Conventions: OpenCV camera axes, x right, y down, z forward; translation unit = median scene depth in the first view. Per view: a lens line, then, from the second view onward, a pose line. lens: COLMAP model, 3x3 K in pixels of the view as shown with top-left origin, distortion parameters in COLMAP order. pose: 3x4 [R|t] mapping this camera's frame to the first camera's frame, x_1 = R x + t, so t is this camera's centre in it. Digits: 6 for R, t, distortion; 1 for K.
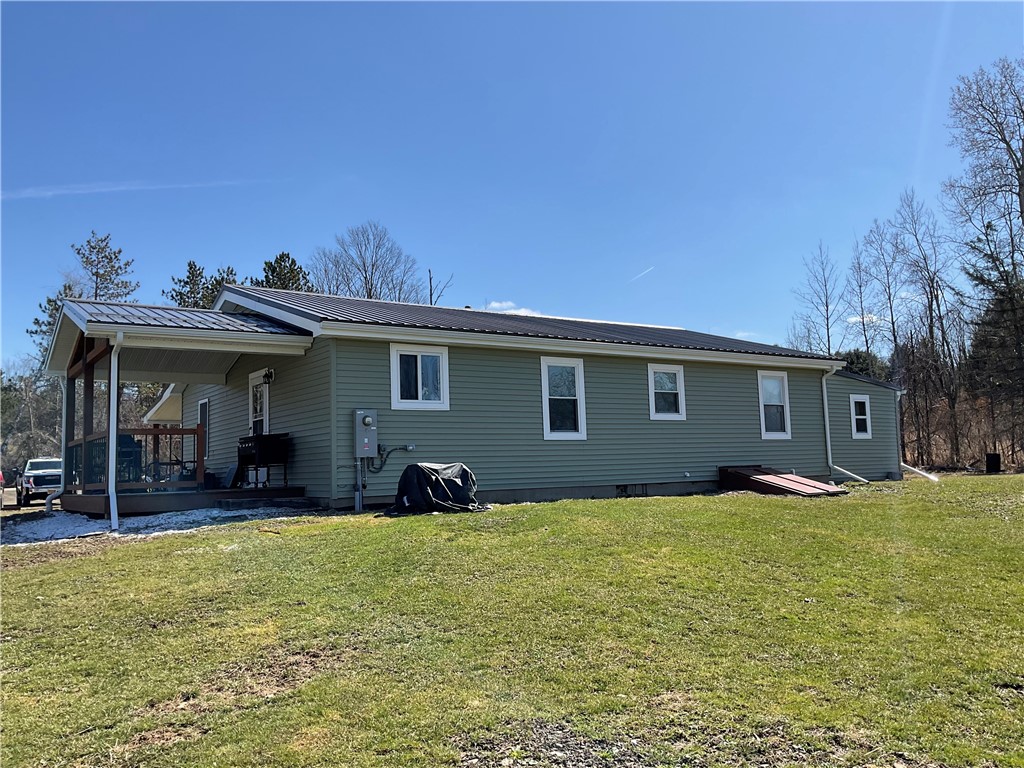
lens RADIAL K [[839.2, 0, 514.1], [0, 839.2, 385.2], [0, 0, 1]] dist [0.093659, -0.161337]
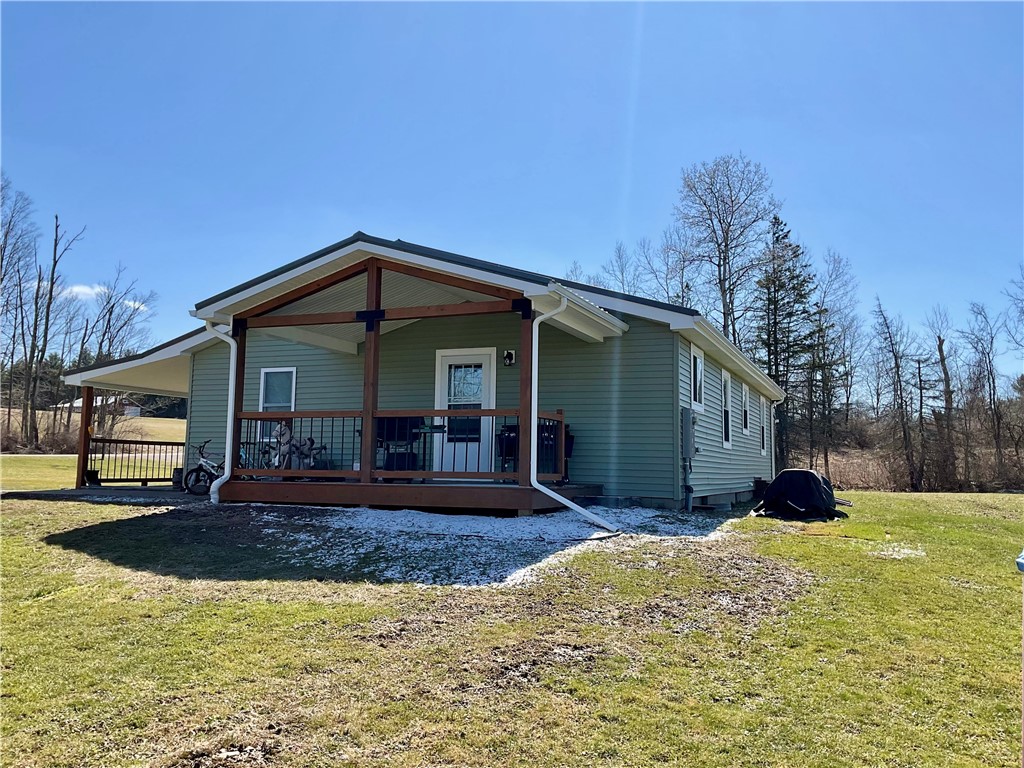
lens RADIAL K [[839.2, 0, 507.5], [0, 839.2, 384.0], [0, 0, 1]] dist [0.093659, -0.161337]
pose [[0.840947, 0.099553, 0.531882, -0.294332], [-0.098744, 0.994659, -0.030048, 0.016941], [-0.532032, -0.027251, 0.846285, 0.096742]]
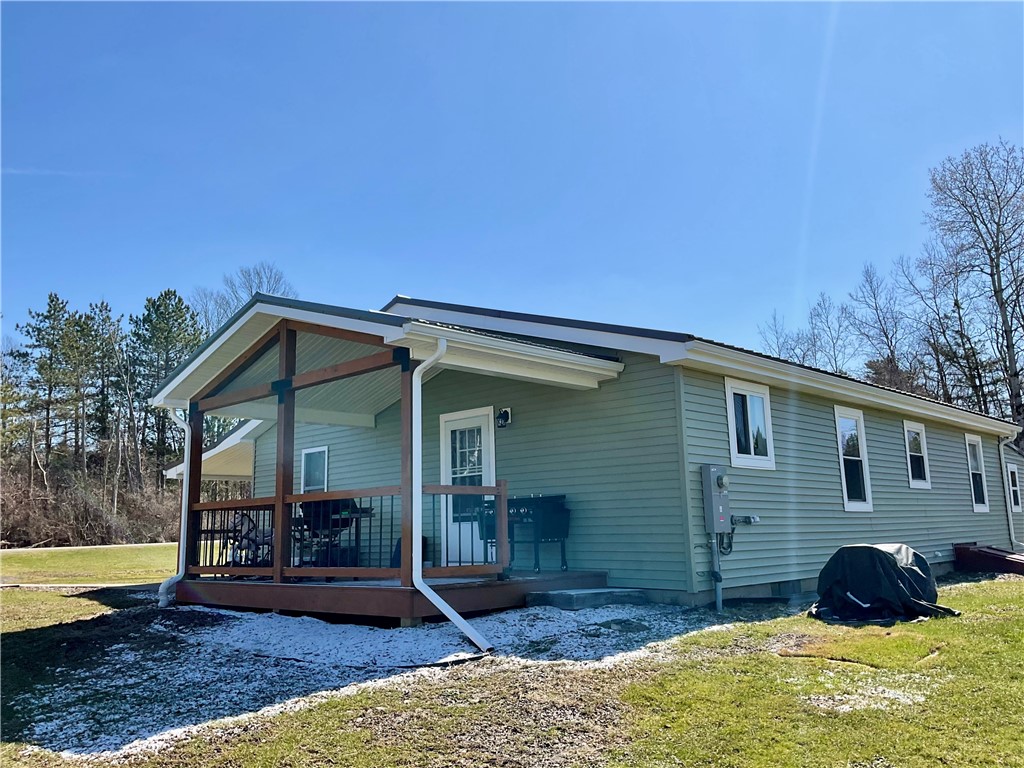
lens RADIAL K [[839.2, 0, 512.2], [0, 839.2, 376.9], [0, 0, 1]] dist [0.093659, -0.161337]
pose [[0.979342, 0.045468, 0.197032, -0.166424], [-0.028502, 0.995703, -0.088105, 0.007304], [-0.200191, 0.080670, 0.976430, 0.106837]]
